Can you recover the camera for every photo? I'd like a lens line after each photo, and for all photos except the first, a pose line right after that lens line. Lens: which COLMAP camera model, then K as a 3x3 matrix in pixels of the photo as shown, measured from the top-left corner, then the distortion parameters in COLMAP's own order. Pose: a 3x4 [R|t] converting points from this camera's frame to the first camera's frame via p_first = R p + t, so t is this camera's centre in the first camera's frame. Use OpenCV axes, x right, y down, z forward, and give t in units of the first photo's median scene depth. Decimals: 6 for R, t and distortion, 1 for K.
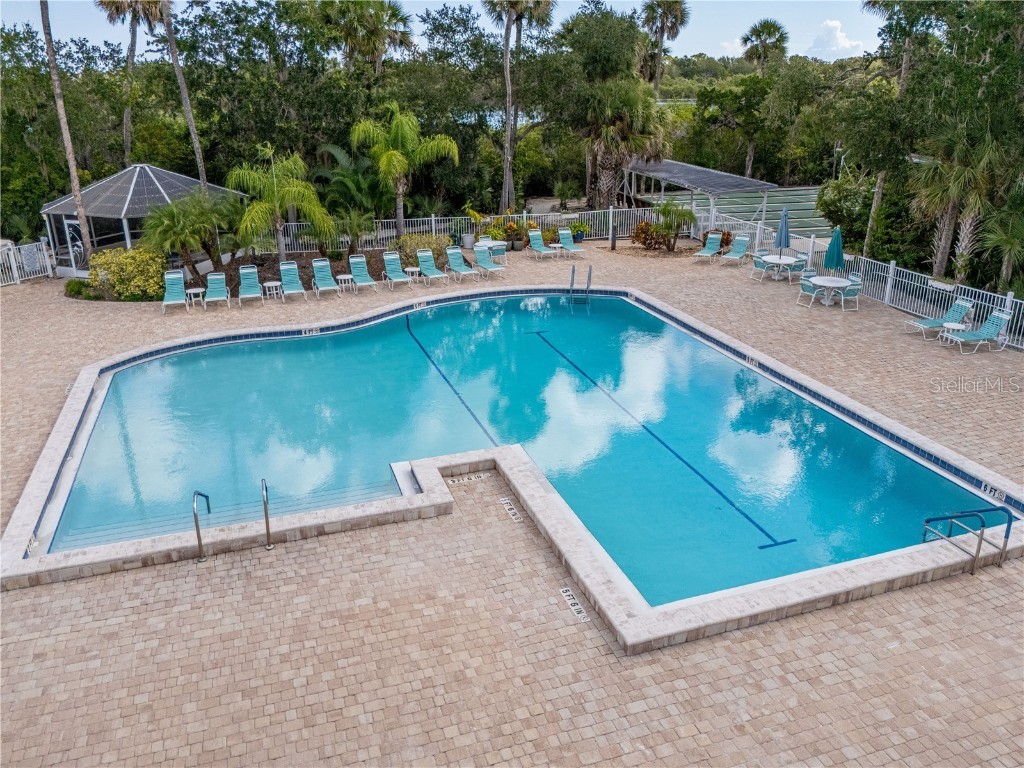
lens RADIAL K [[784.2, 0, 522.6], [0, 784.2, 391.7], [0, 0, 1]] dist [0.013362, -0.043900]
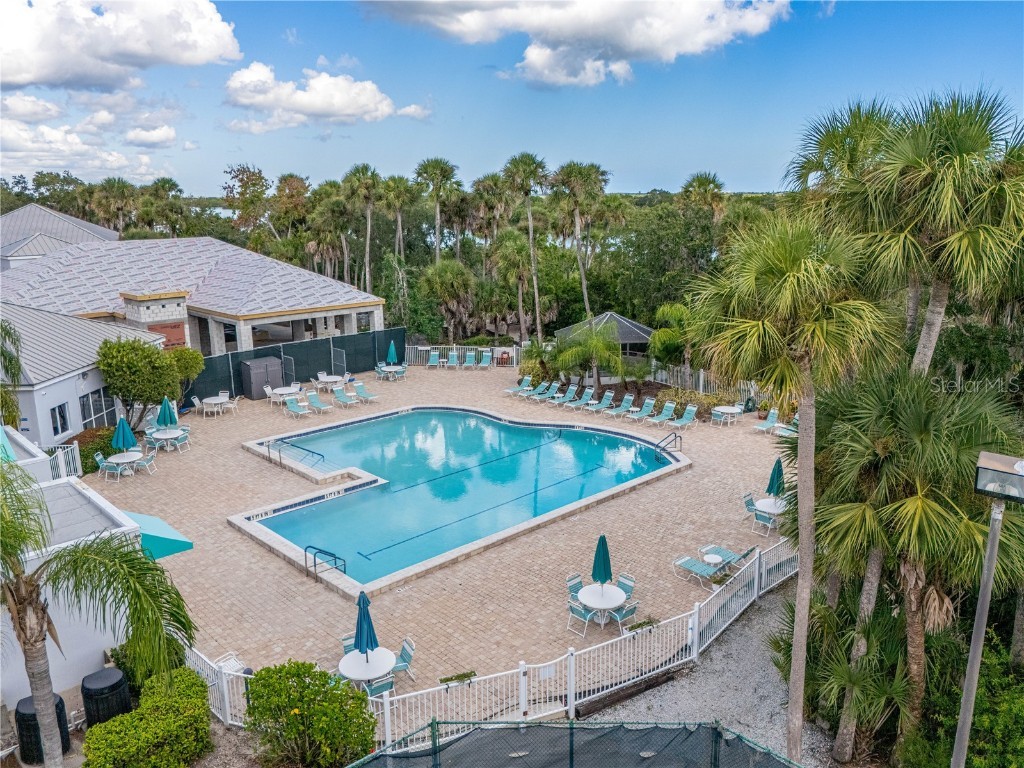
lens RADIAL K [[784.2, 0, 568.6], [0, 784.2, 421.2], [0, 0, 1]] dist [0.013362, -0.043900]
pose [[0.458786, 0.247958, -0.853248, 1.297305], [-0.334577, 0.937805, 0.092631, -0.287621], [0.823149, 0.242979, 0.513213, 0.215943]]
